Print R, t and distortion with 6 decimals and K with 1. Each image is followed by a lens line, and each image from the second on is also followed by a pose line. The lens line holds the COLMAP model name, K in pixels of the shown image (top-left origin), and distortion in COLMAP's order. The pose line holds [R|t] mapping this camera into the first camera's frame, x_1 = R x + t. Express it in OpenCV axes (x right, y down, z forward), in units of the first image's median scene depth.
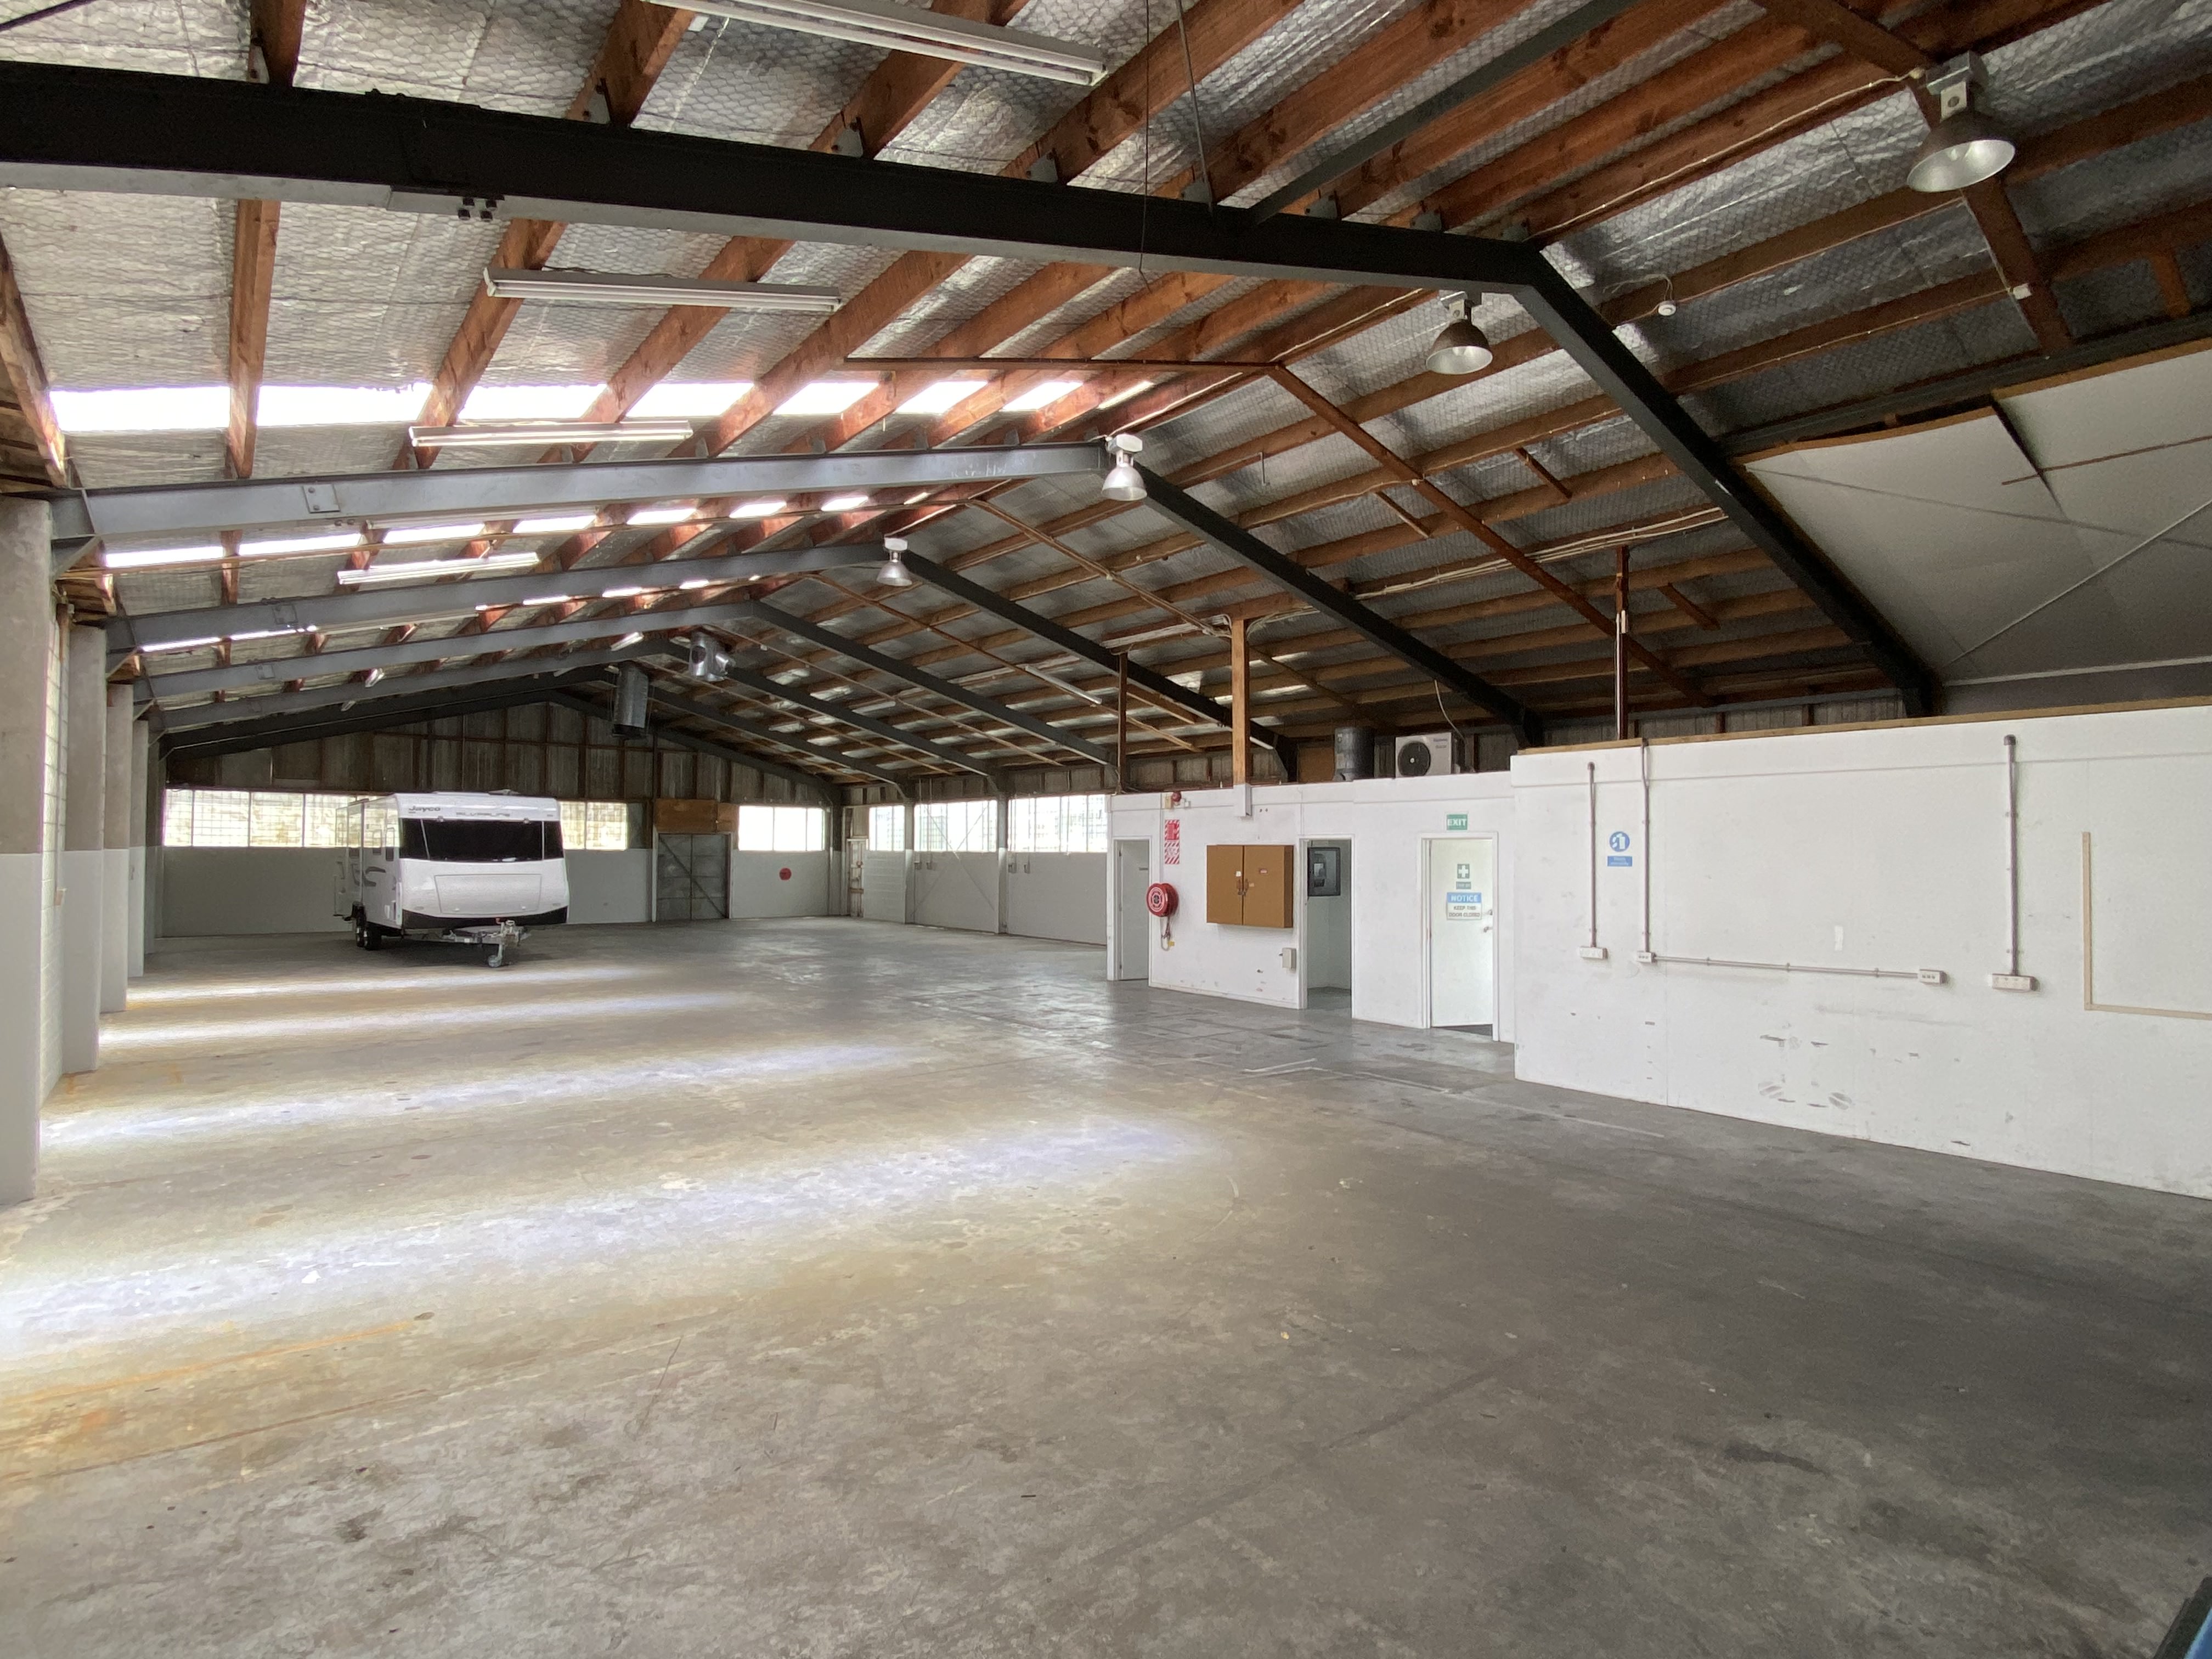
lens RADIAL K [[1148.3, 0, 1106.0], [0, 1148.3, 829.5], [0, 0, 1]] dist [-0.000341, -0.000106]
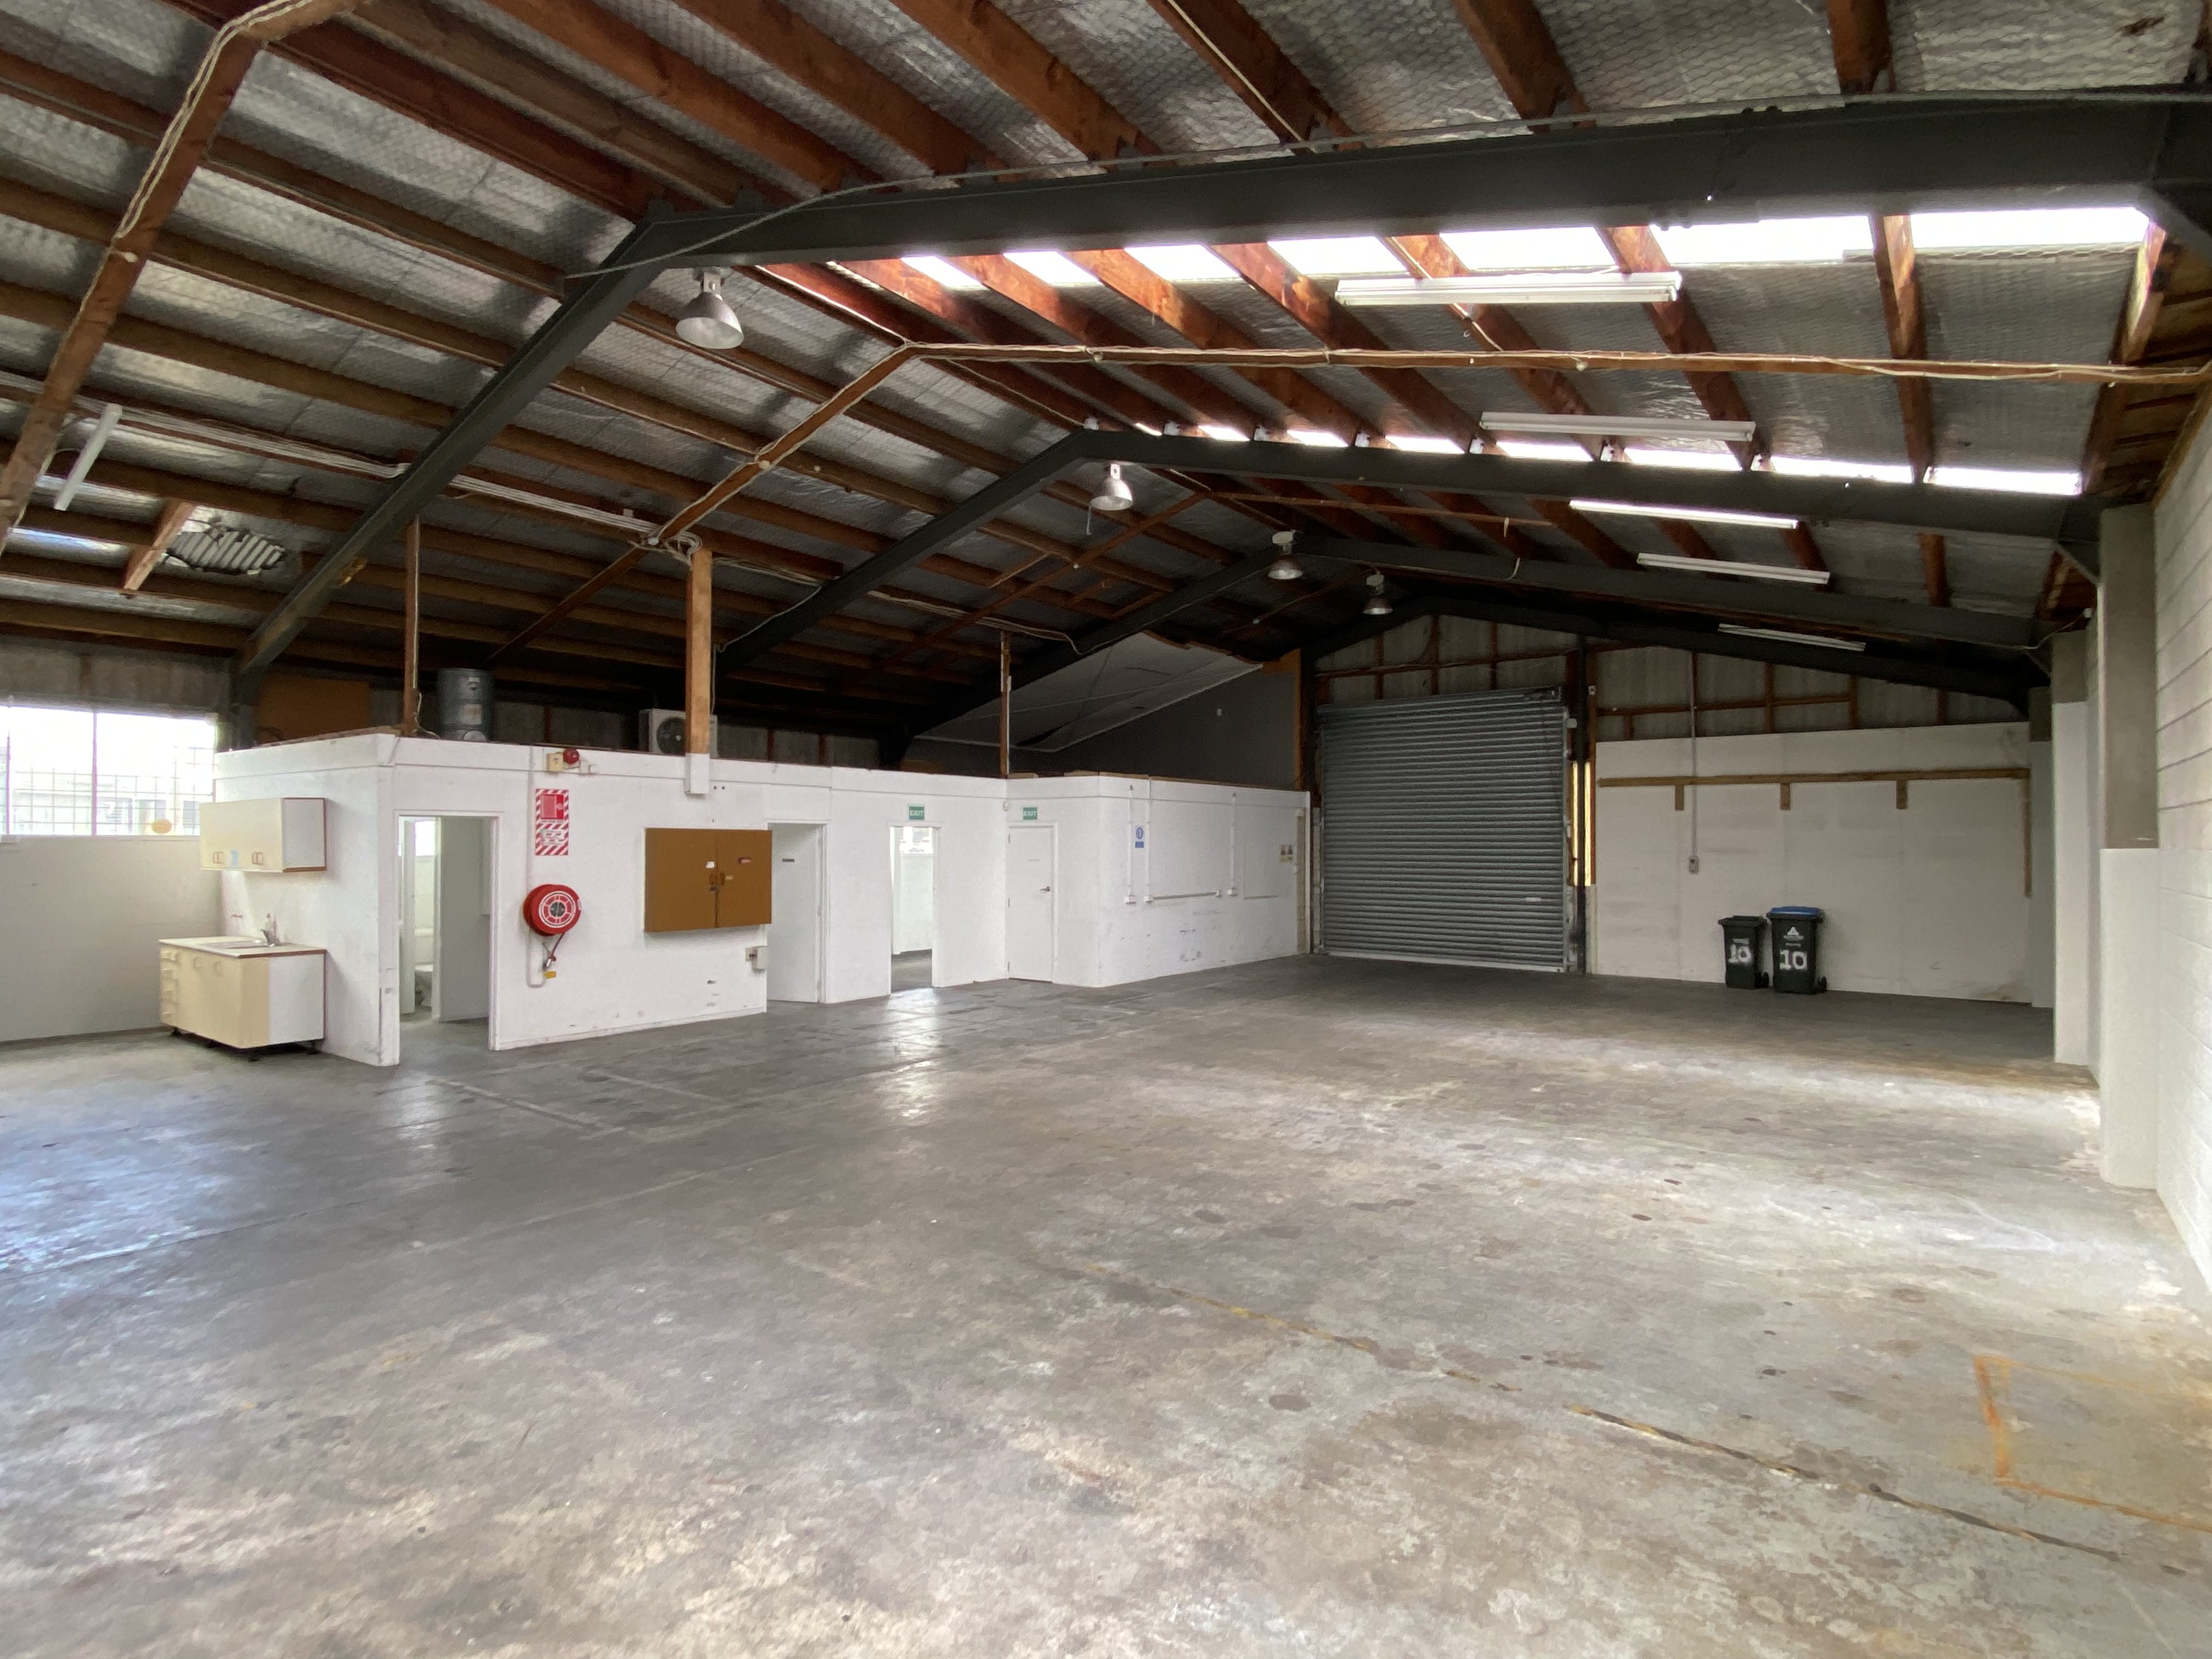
lens RADIAL K [[1148.3, 0, 1106.0], [0, 1148.3, 829.5], [0, 0, 1]] dist [-0.000341, -0.000106]
pose [[-0.254891, 0.010497, 0.966913, -0.697255], [-0.020828, 0.999649, -0.016343, 0.020063], [-0.966745, -0.024305, -0.254583, 0.893236]]
